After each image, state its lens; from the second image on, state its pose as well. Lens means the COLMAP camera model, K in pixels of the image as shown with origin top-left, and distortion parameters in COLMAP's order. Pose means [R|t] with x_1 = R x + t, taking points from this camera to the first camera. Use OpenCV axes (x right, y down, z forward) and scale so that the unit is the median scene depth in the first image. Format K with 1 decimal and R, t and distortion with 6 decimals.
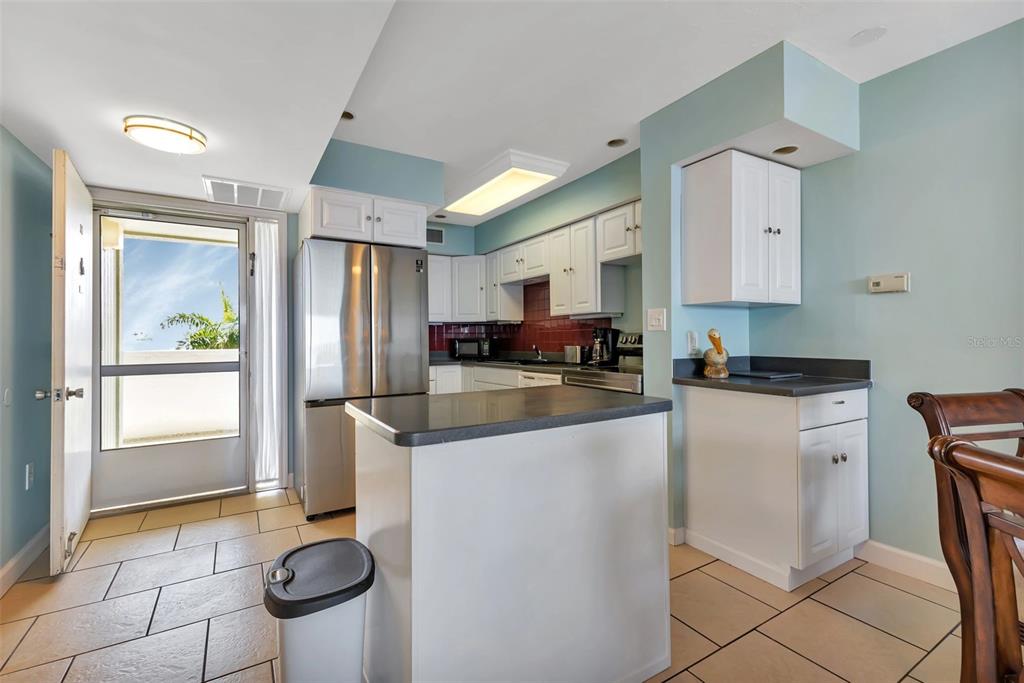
lens RADIAL K [[449.2, 0, 513.7], [0, 449.2, 335.0], [0, 0, 1]] dist [0.001765, -0.000083]
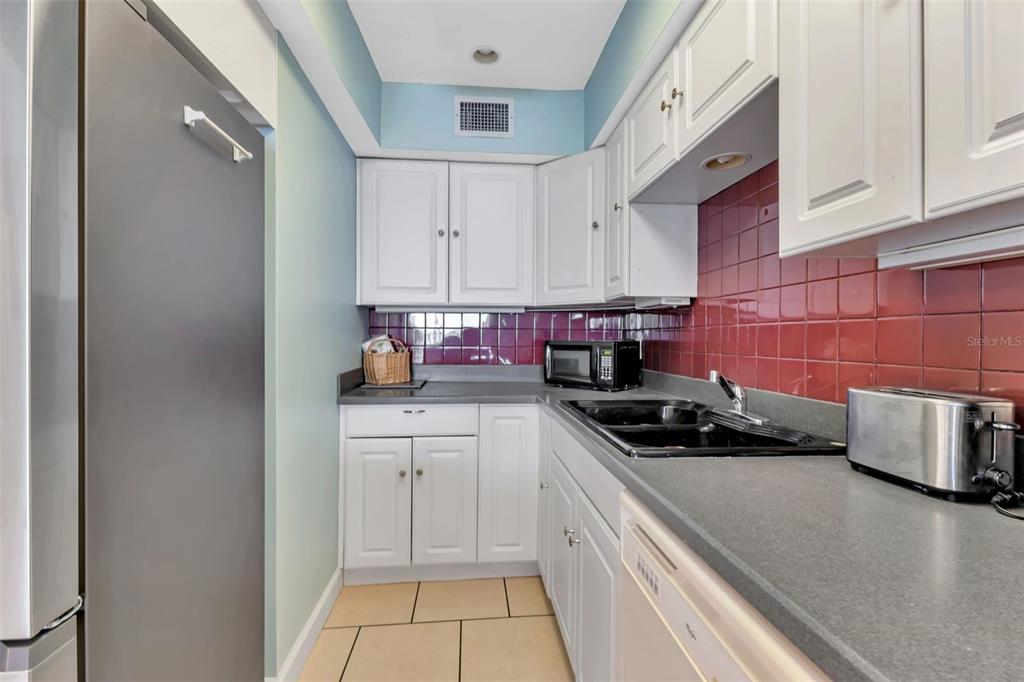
lens RADIAL K [[455.7, 0, 512.0], [0, 455.7, 341.0], [0, 0, 1]] dist [0.001273, 0.000212]
pose [[0.899888, 0.015042, -0.435862, 0.073658], [-0.006103, 0.999741, 0.021902, -0.003687], [0.436079, -0.017050, 0.899747, 0.873406]]
